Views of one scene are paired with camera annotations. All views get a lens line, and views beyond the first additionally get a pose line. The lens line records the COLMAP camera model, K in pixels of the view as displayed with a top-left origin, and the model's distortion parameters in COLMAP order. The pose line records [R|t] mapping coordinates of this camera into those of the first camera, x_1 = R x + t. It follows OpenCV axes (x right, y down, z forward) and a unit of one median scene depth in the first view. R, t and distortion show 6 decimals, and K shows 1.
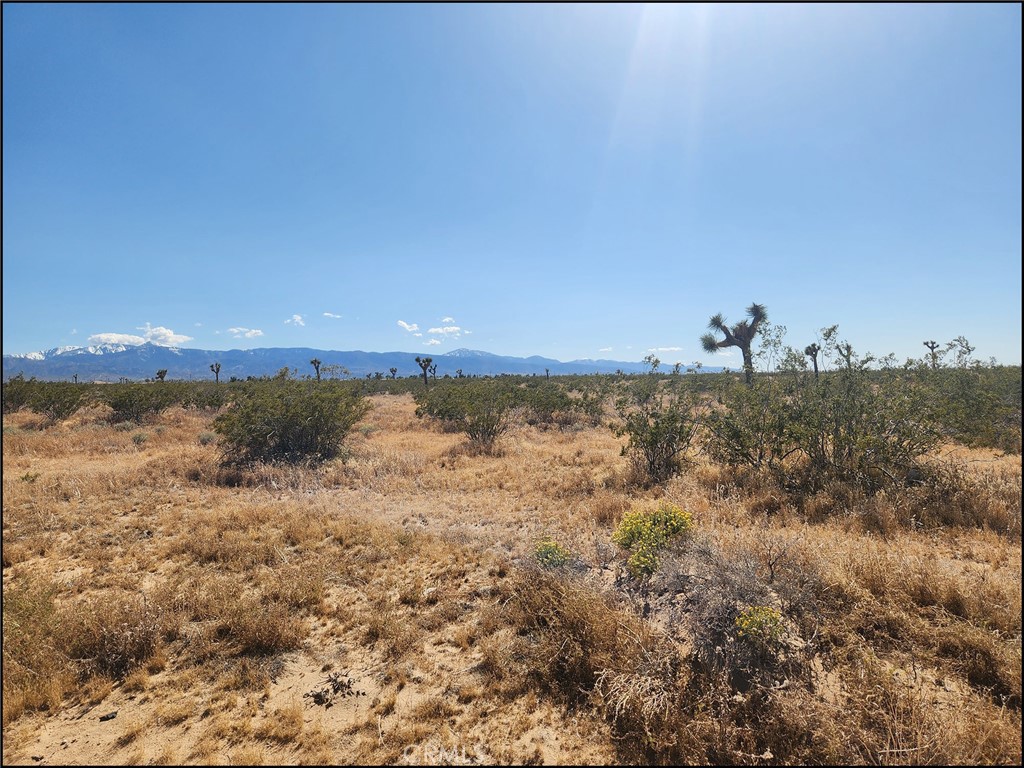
lens RADIAL K [[693.0, 0, 516.4], [0, 693.0, 373.8], [0, 0, 1]] dist [0.069698, -0.060668]
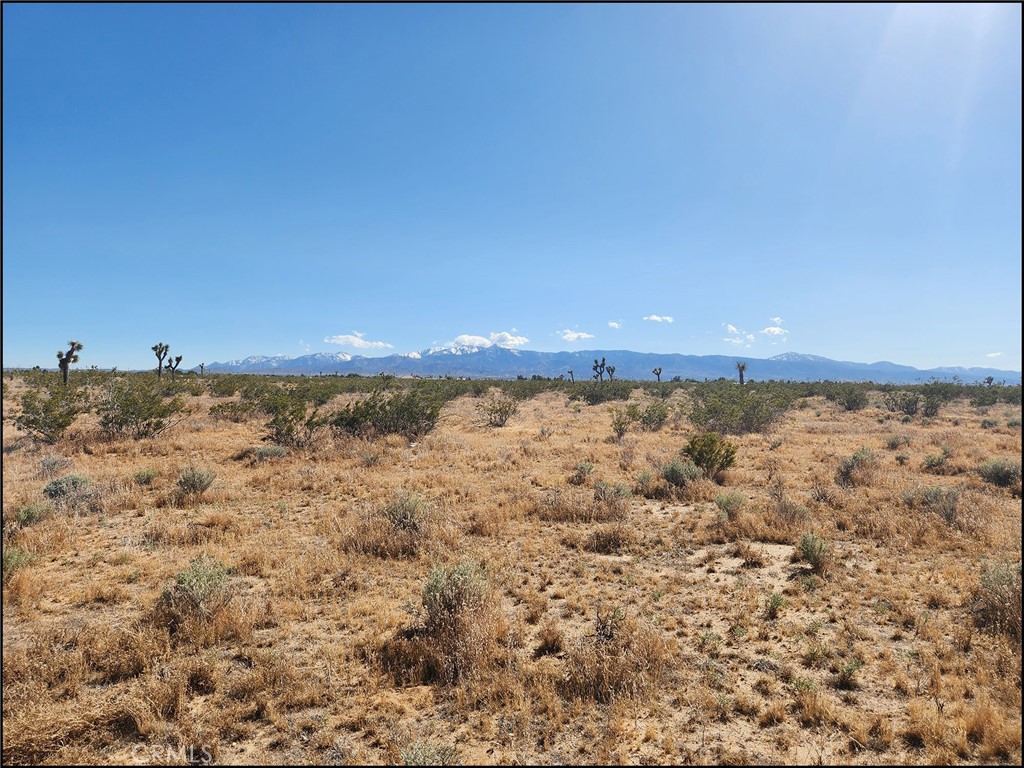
lens RADIAL K [[693.0, 0, 510.8], [0, 693.0, 385.4], [0, 0, 1]] dist [0.069698, -0.060668]
pose [[0.813722, 0.036496, -0.580108, 0.677189], [-0.029030, 0.999333, 0.022151, -0.016854], [0.580529, -0.001185, 0.814239, 0.420761]]
